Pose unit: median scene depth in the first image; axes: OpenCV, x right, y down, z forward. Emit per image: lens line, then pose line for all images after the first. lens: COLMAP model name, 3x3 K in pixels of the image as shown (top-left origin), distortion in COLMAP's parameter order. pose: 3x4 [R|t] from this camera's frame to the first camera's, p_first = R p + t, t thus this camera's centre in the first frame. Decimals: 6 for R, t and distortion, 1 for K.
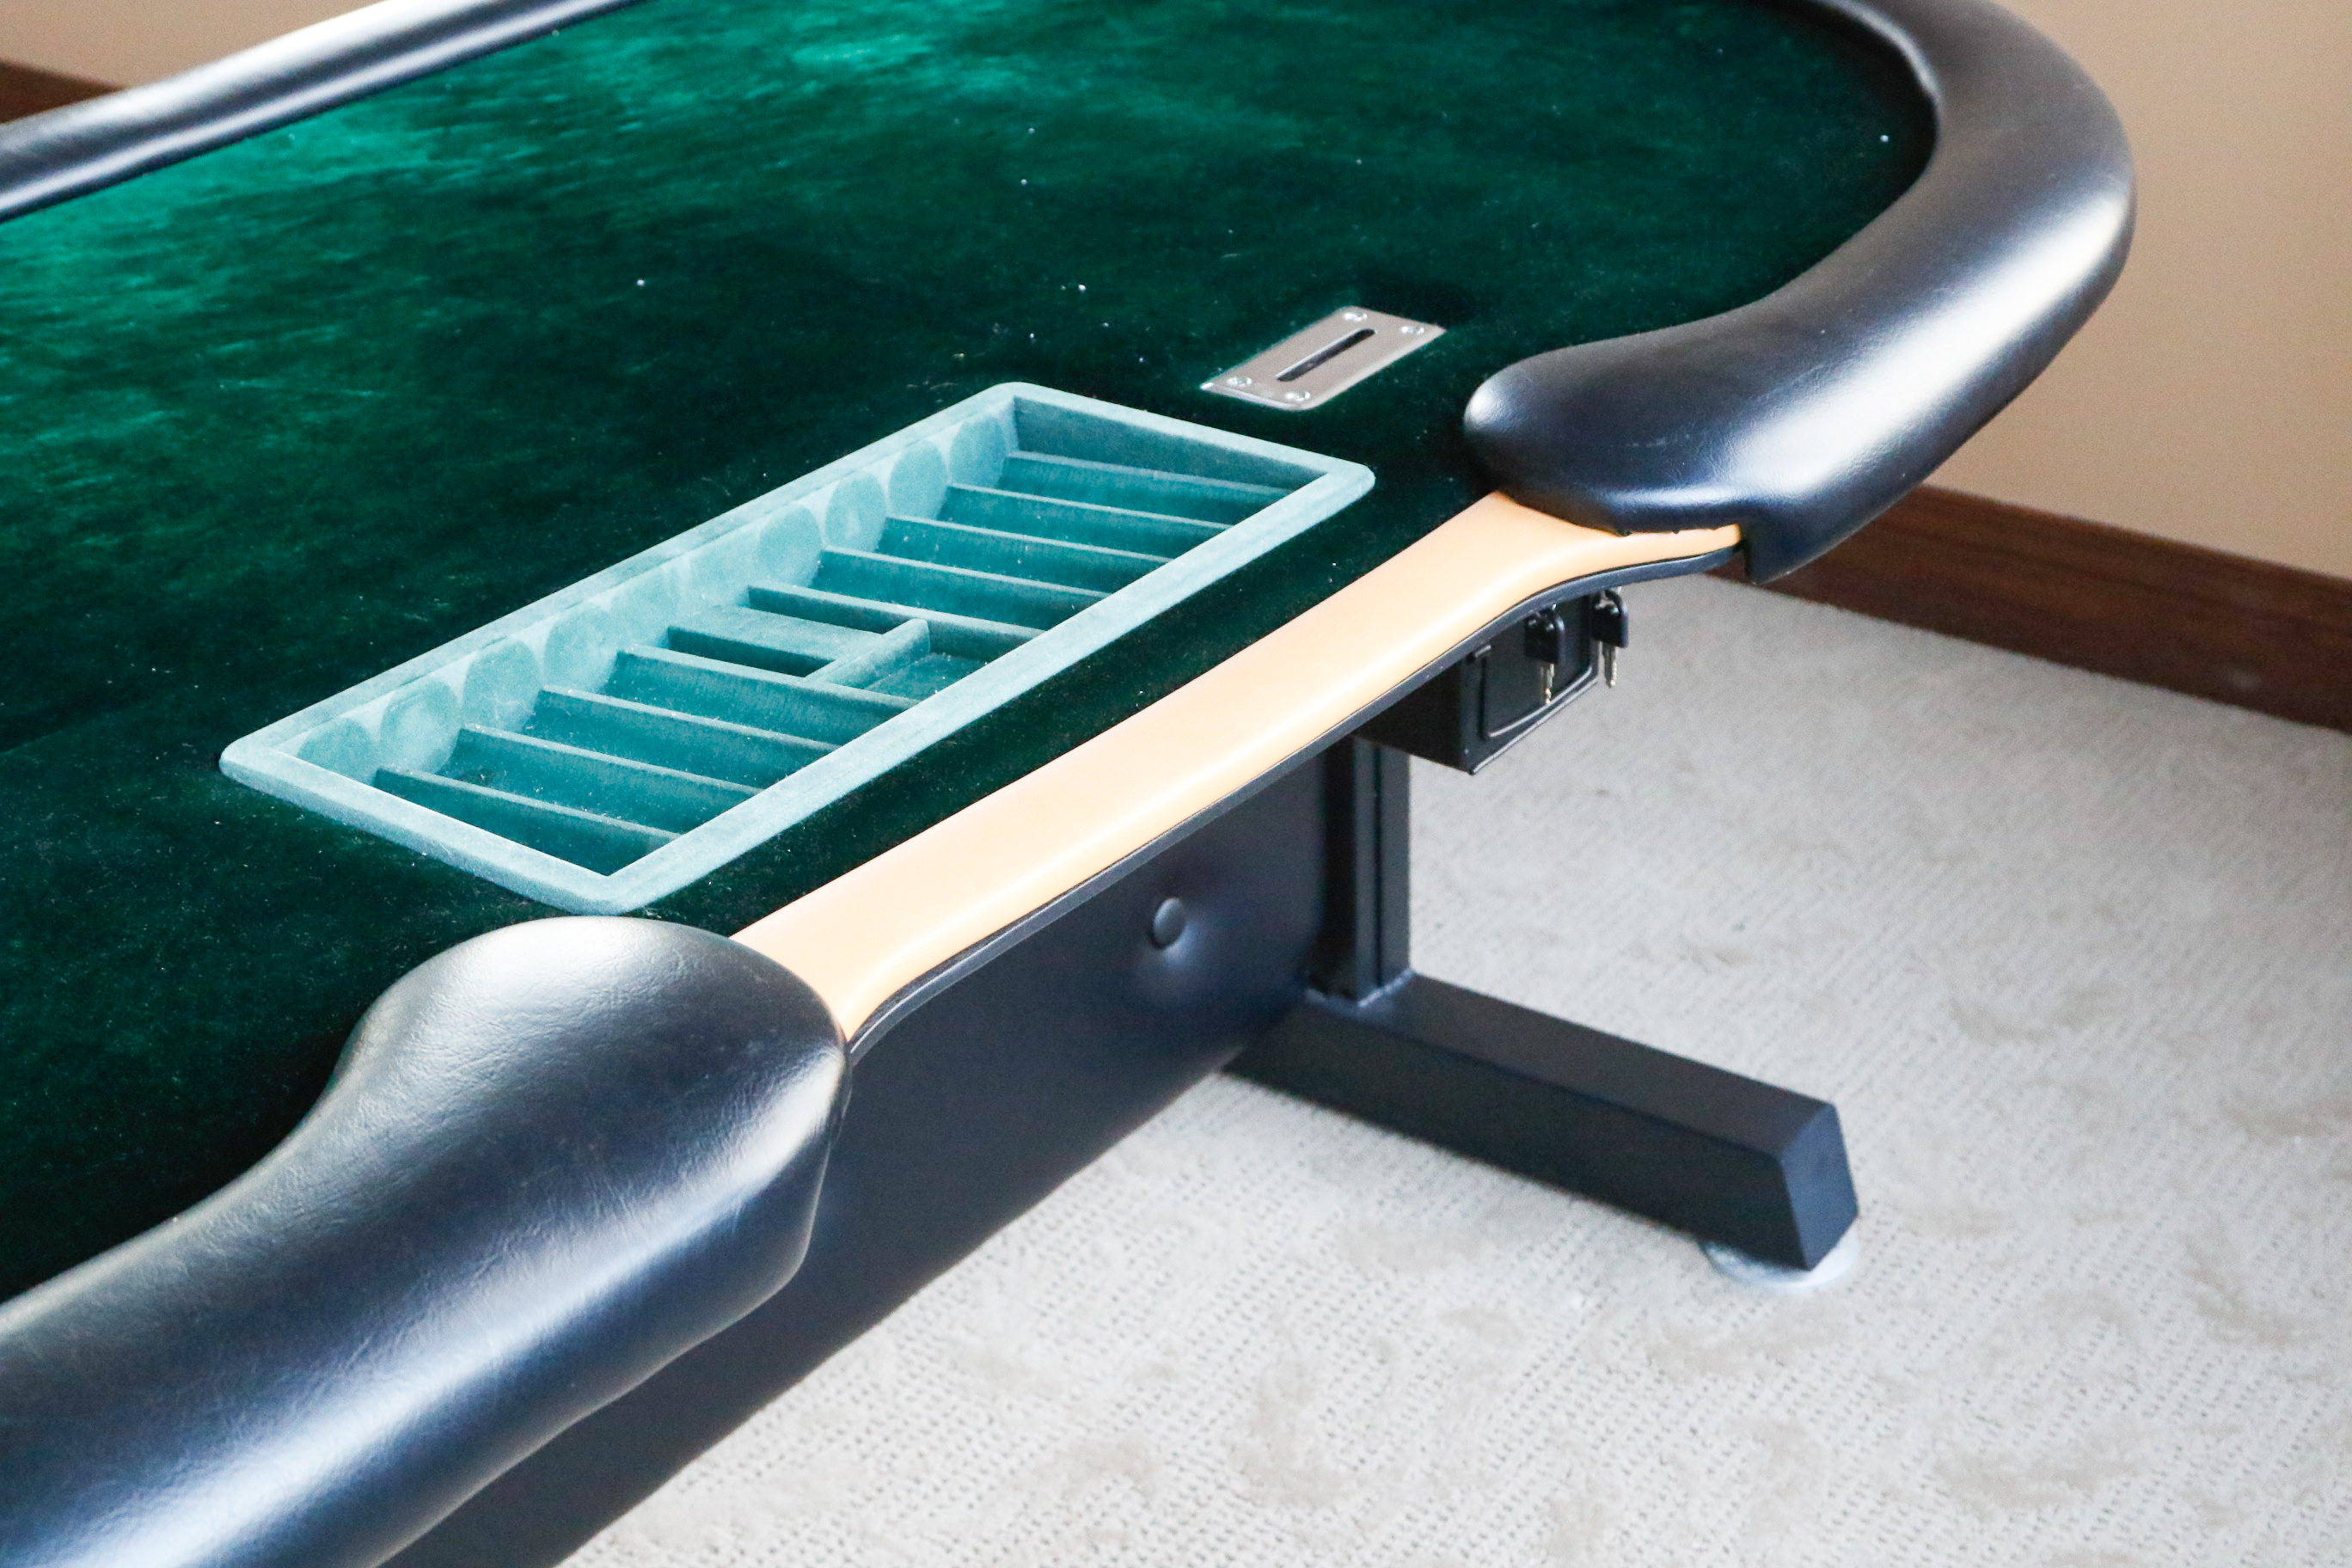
lens RADIAL K [[3533.2, 0, 1183.2], [0, 3533.2, 780.6], [0, 0, 1]] dist [-0.045974, 0.000000]
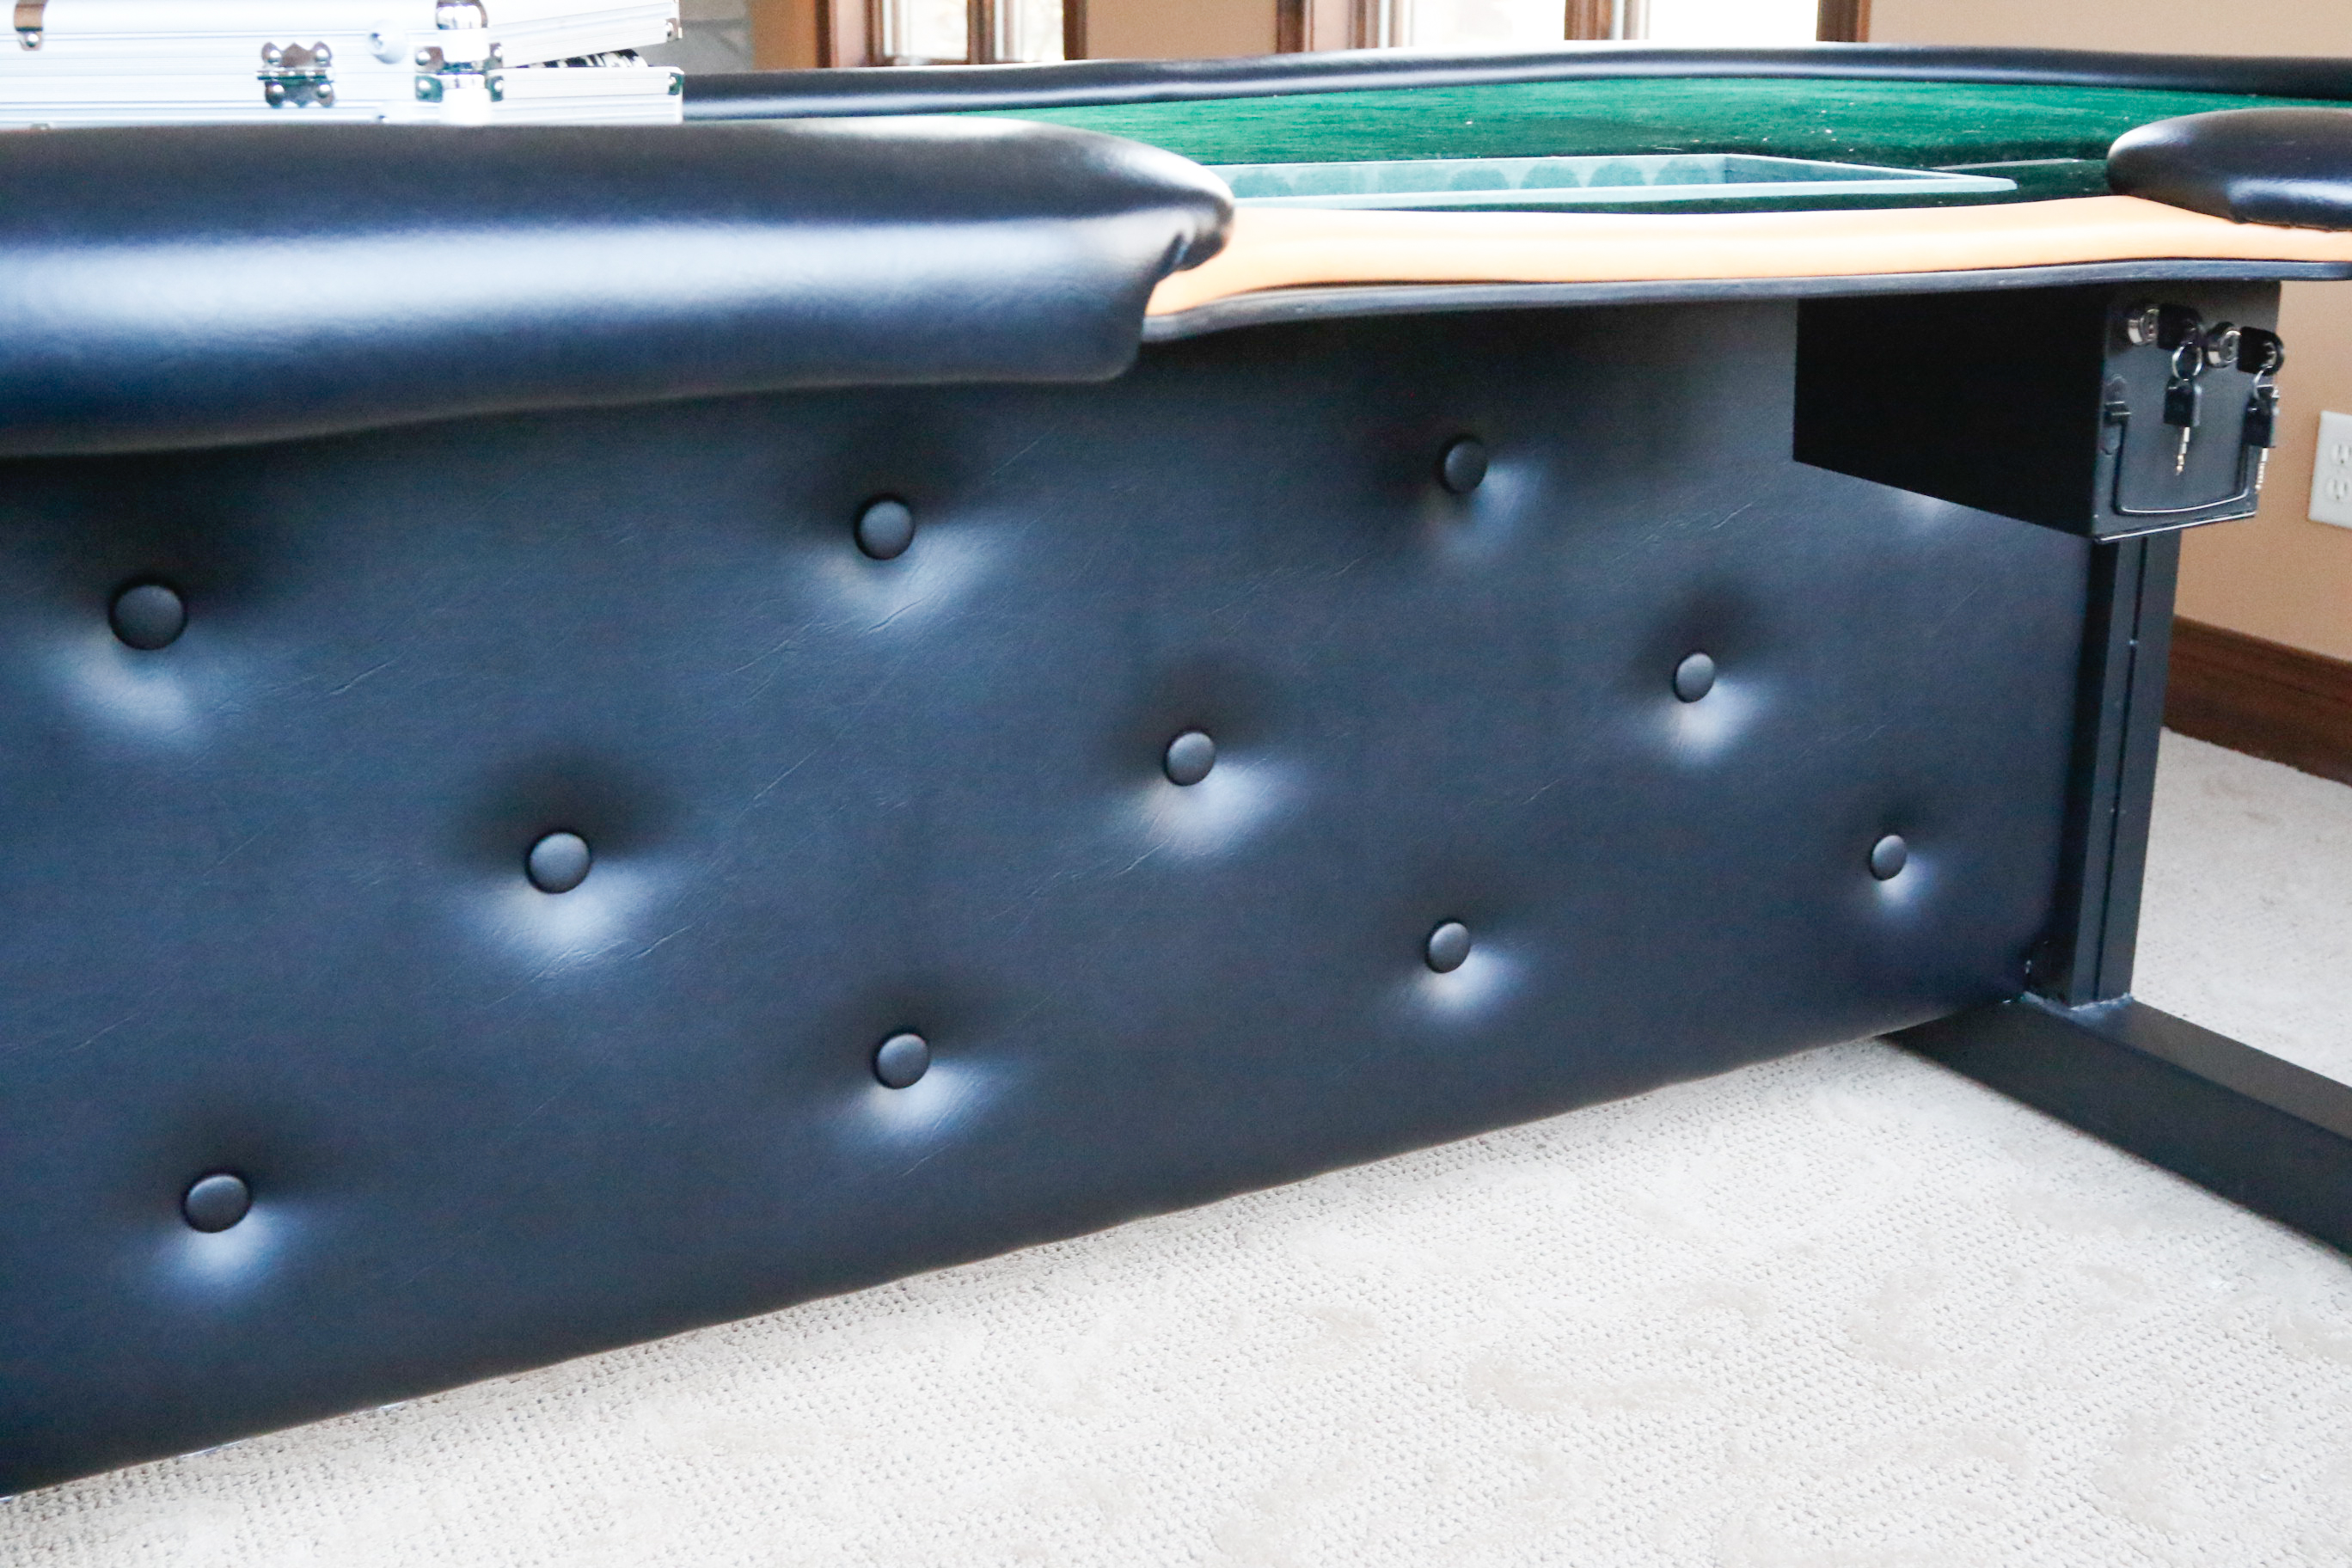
lens RADIAL K [[2632.4, 0, 1178.5], [0, 2632.4, 780.6], [0, 0, 1]] dist [-0.098665, 0.000000]
pose [[0.906548, 0.151255, -0.394071, 0.113708], [-0.220323, 0.965883, -0.136115, 0.178216], [0.360039, 0.210218, 0.908945, 0.165738]]
